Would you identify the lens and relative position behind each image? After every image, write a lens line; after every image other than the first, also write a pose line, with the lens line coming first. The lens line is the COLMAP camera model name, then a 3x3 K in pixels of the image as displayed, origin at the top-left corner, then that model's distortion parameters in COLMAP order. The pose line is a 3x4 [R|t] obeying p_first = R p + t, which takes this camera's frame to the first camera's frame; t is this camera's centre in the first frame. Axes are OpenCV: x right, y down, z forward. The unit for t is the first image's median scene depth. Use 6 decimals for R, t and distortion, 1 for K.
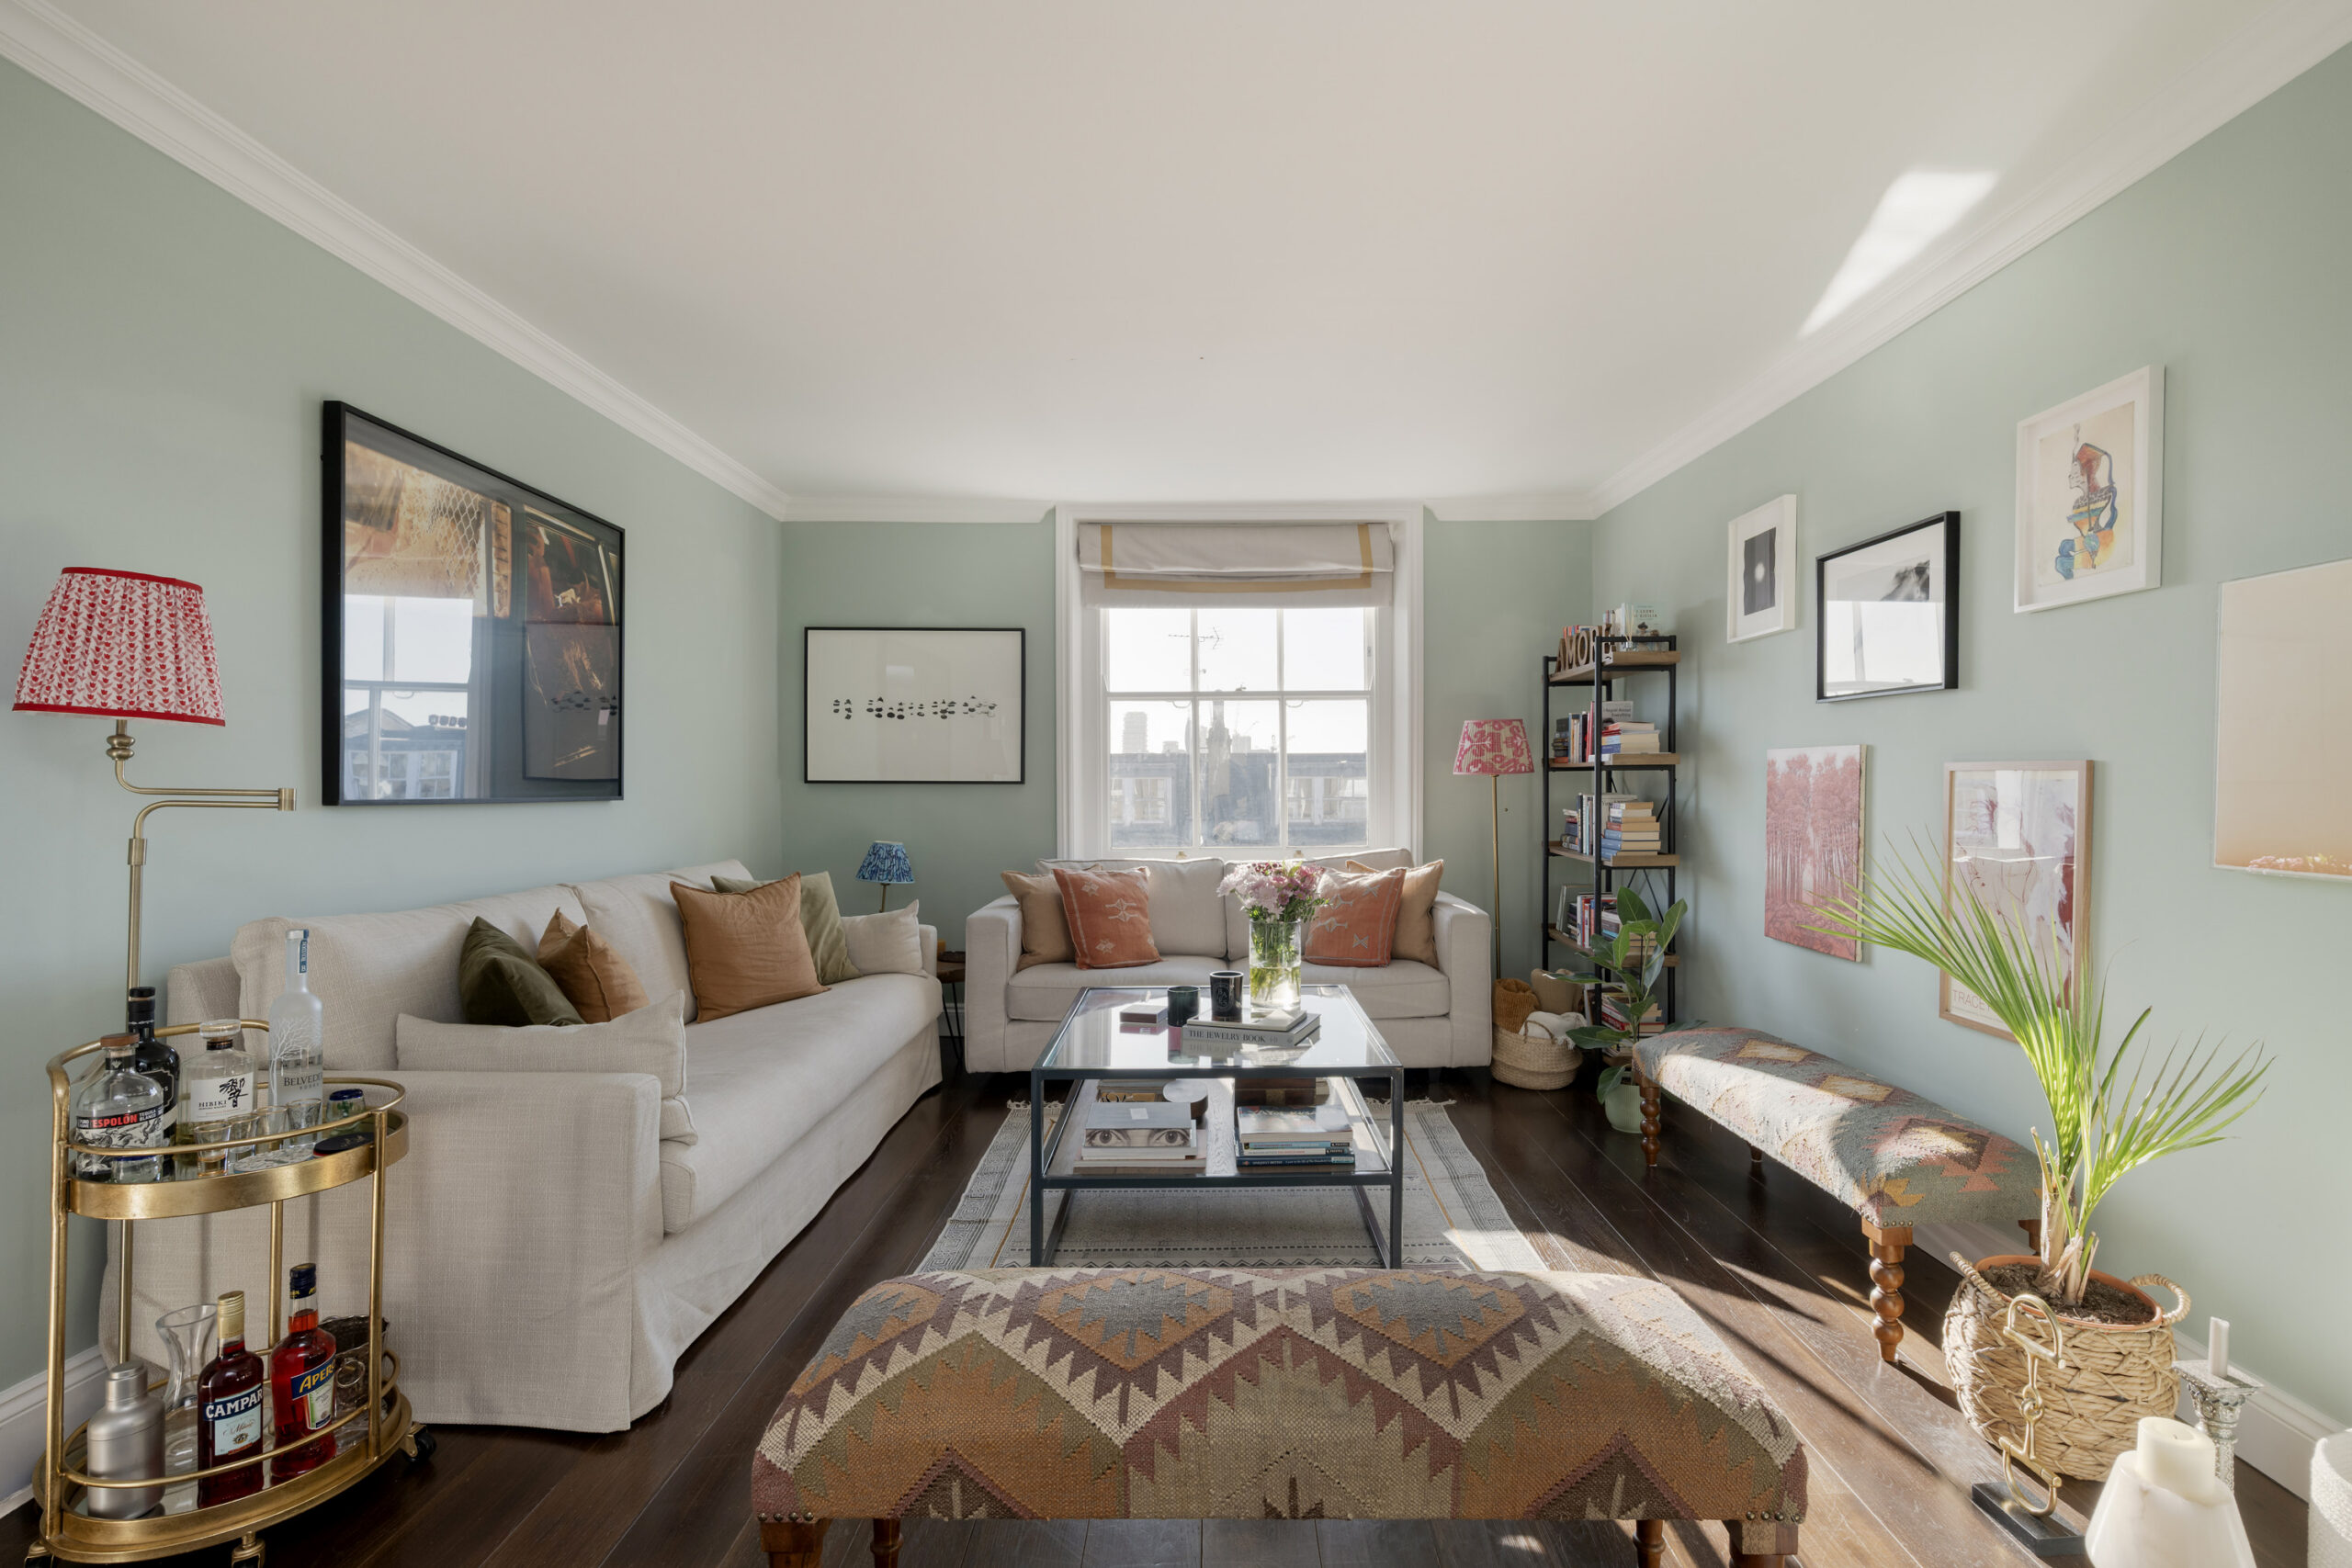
lens RADIAL K [[1090.2, 0, 1178.5], [0, 1090.2, 806.1], [0, 0, 1]] dist [-0.003052, -0.000059]
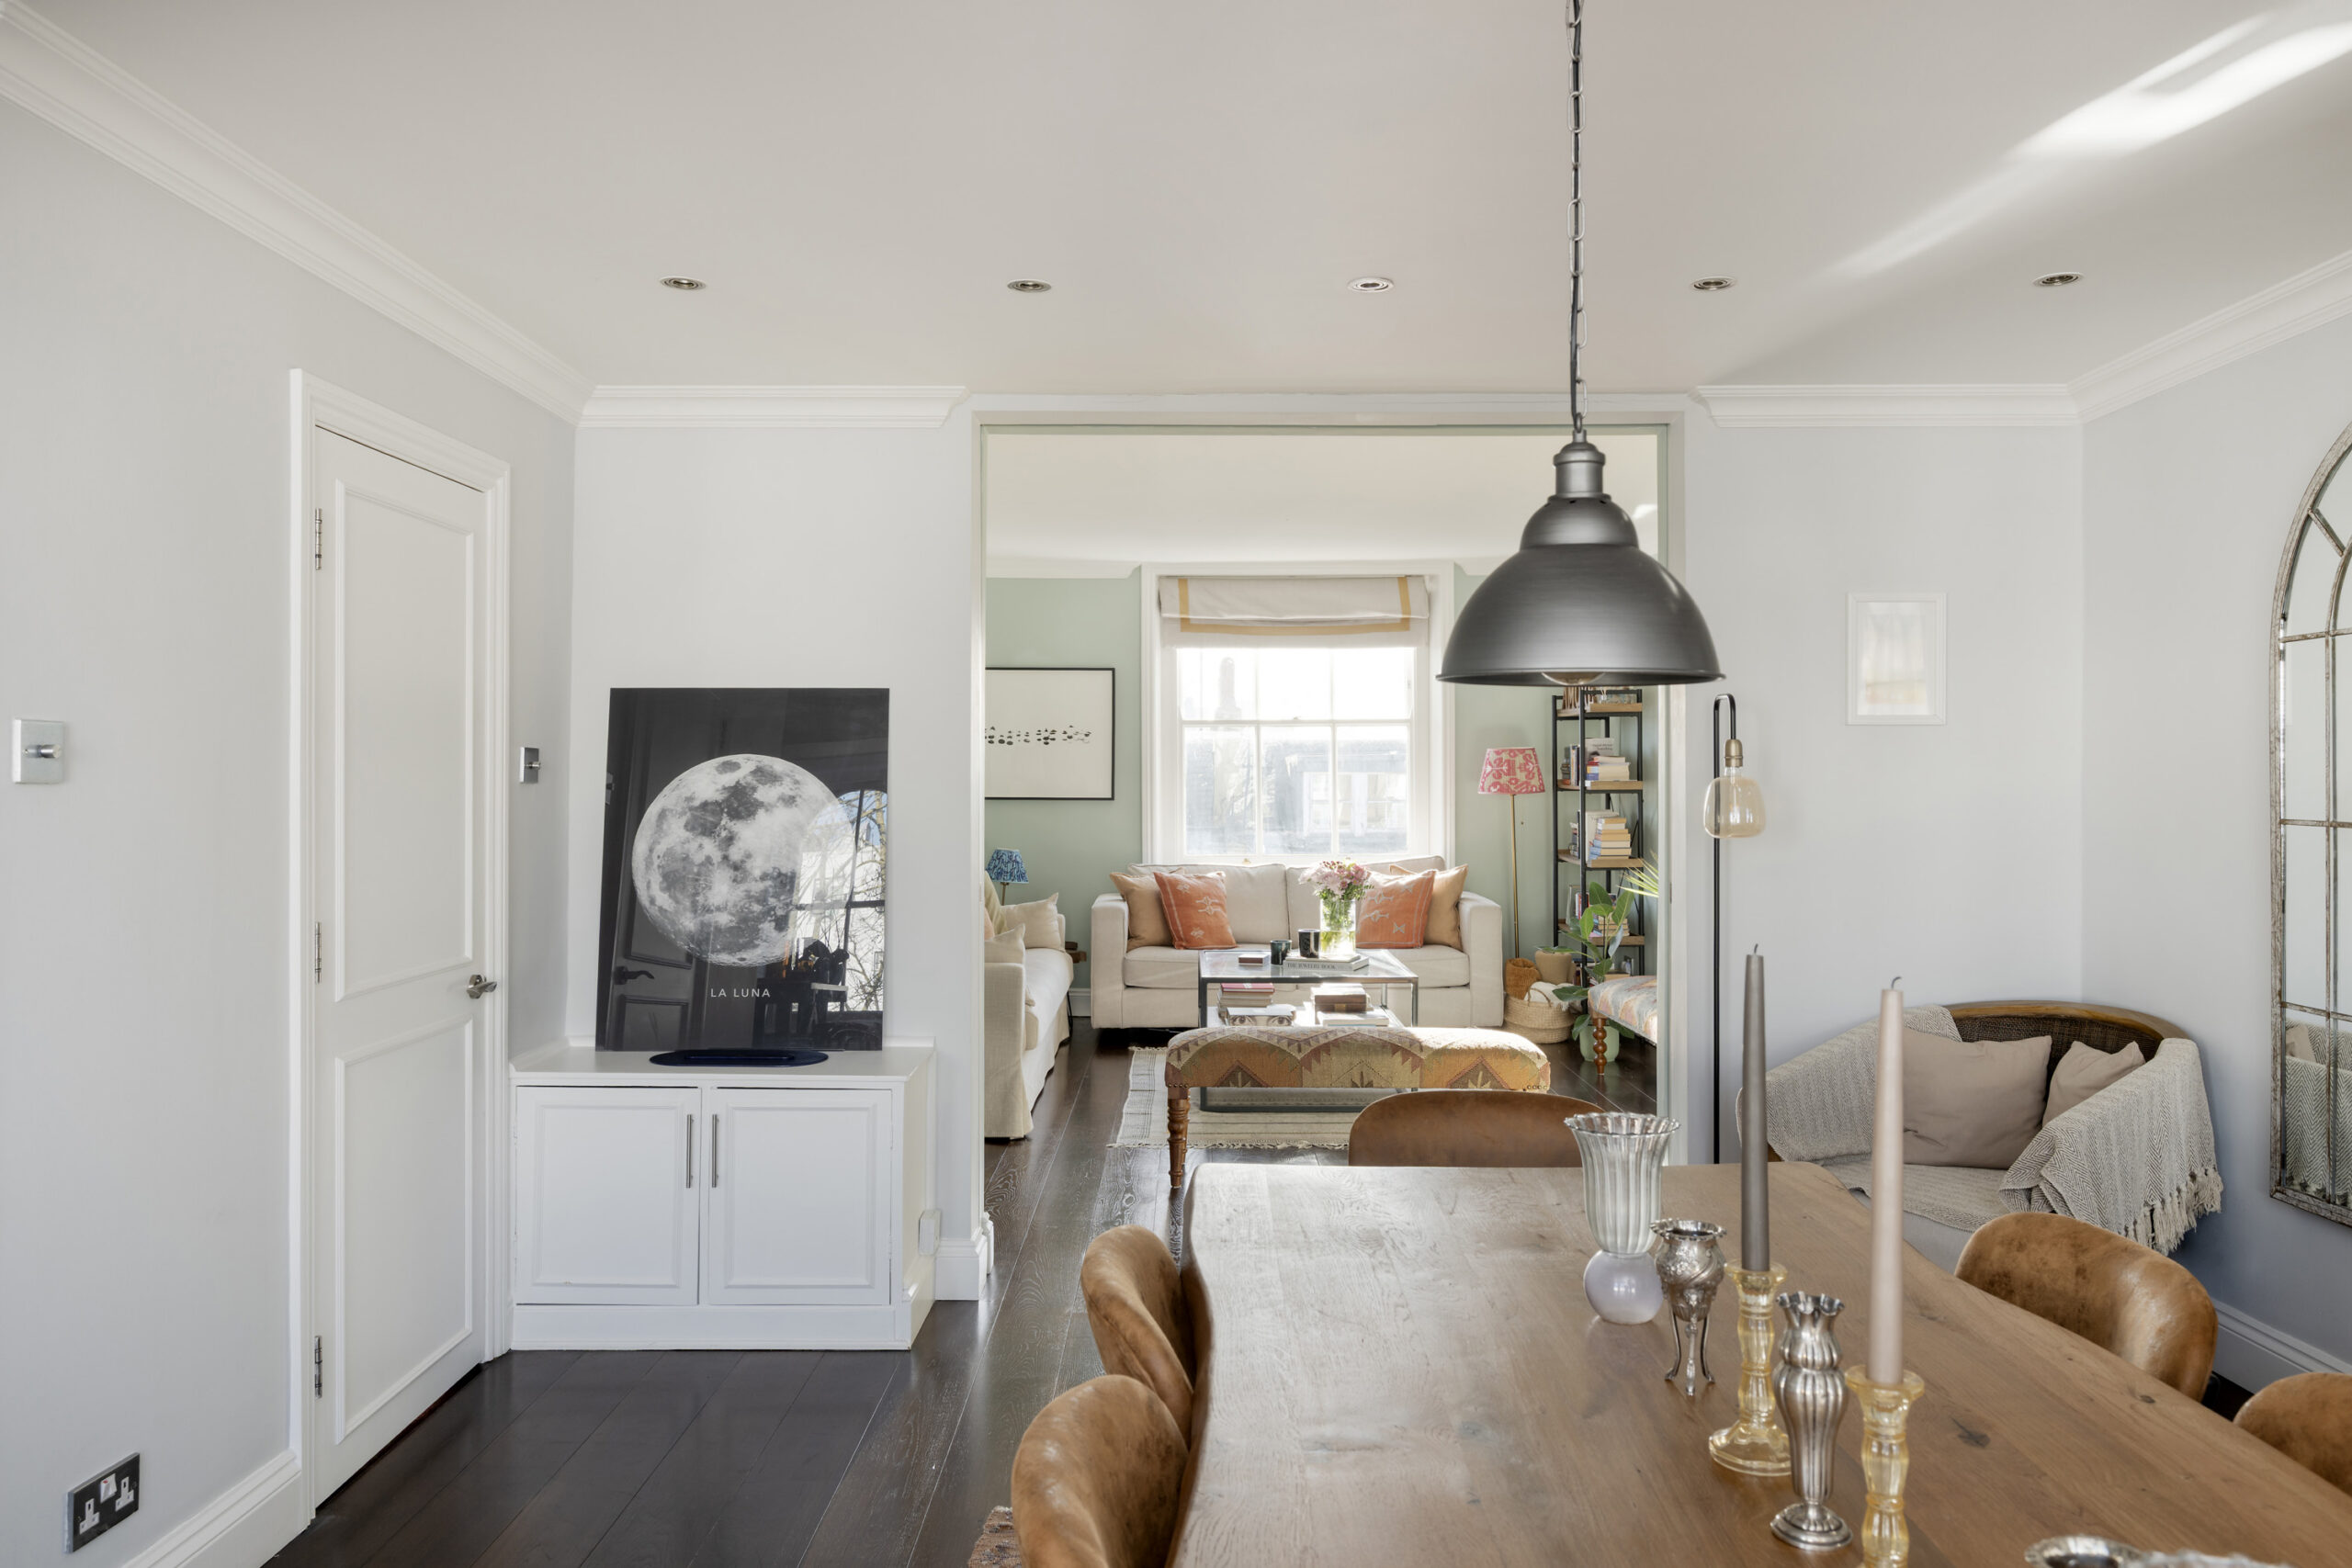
lens RADIAL K [[1599.5, 0, 1169.7], [0, 1599.5, 764.1], [0, 0, 1]] dist [0.008691, 0.000332]
pose [[0.999952, 0.000339, 0.009820, -0.112771], [-0.000068, 0.999620, -0.027561, -0.014126], [-0.009825, 0.027559, 0.999572, -0.820800]]
